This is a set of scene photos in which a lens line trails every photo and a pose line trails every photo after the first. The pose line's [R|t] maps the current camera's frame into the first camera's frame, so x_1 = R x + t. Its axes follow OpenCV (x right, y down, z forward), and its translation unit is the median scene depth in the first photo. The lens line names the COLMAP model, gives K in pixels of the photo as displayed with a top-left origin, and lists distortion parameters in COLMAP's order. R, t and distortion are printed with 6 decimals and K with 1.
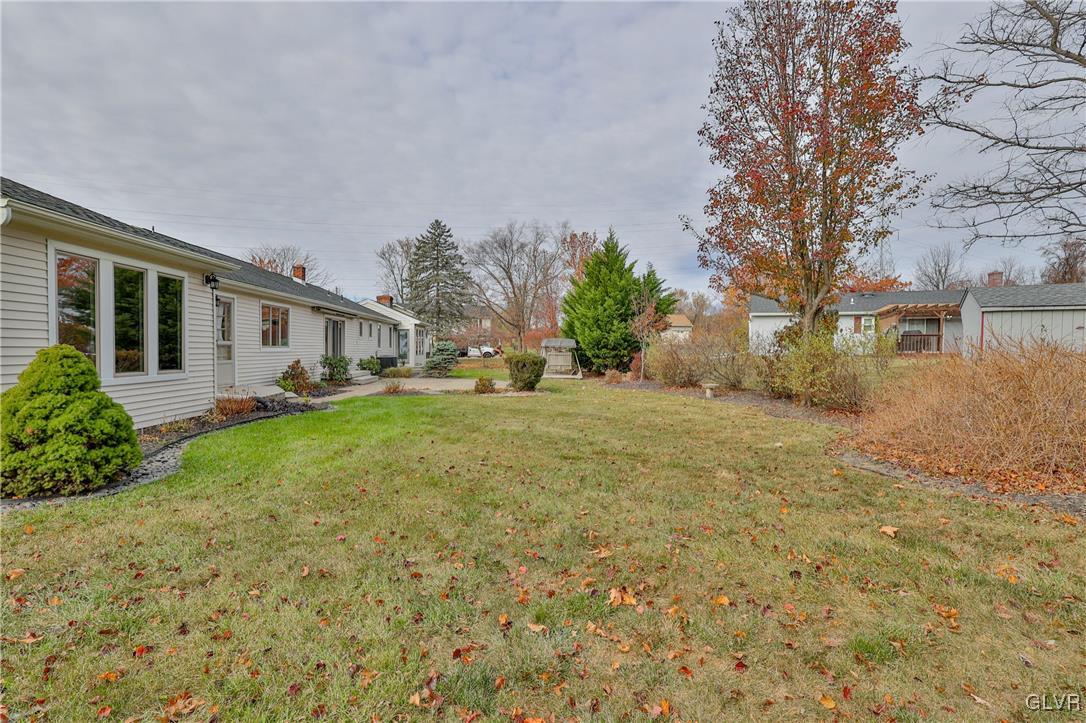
lens RADIAL K [[545.3, 0, 543.0], [0, 545.3, 361.5], [0, 0, 1]] dist [-0.064134, 0.000192]
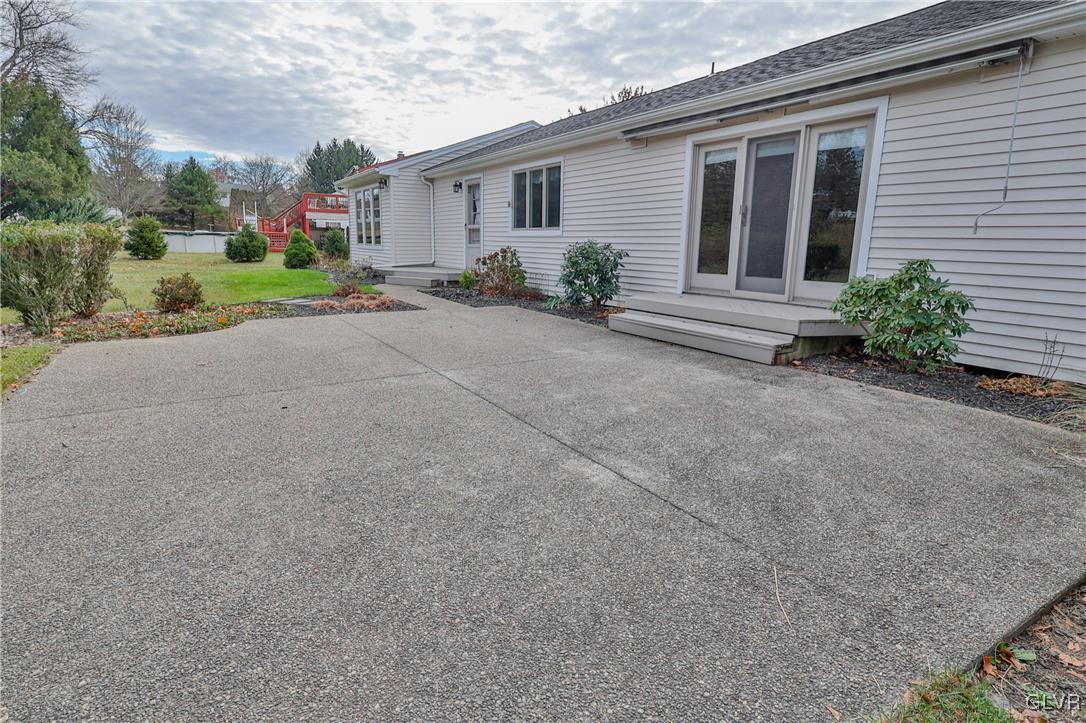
lens RADIAL K [[502.1, 0, 540.1], [0, 502.1, 345.8], [0, 0, 1]] dist [-0.001727, -0.000434]
pose [[-0.848618, 0.081025, -0.522764, -0.079539], [-0.039836, 0.975607, 0.215880, -0.010557], [0.527504, 0.204024, -0.824690, 0.816324]]
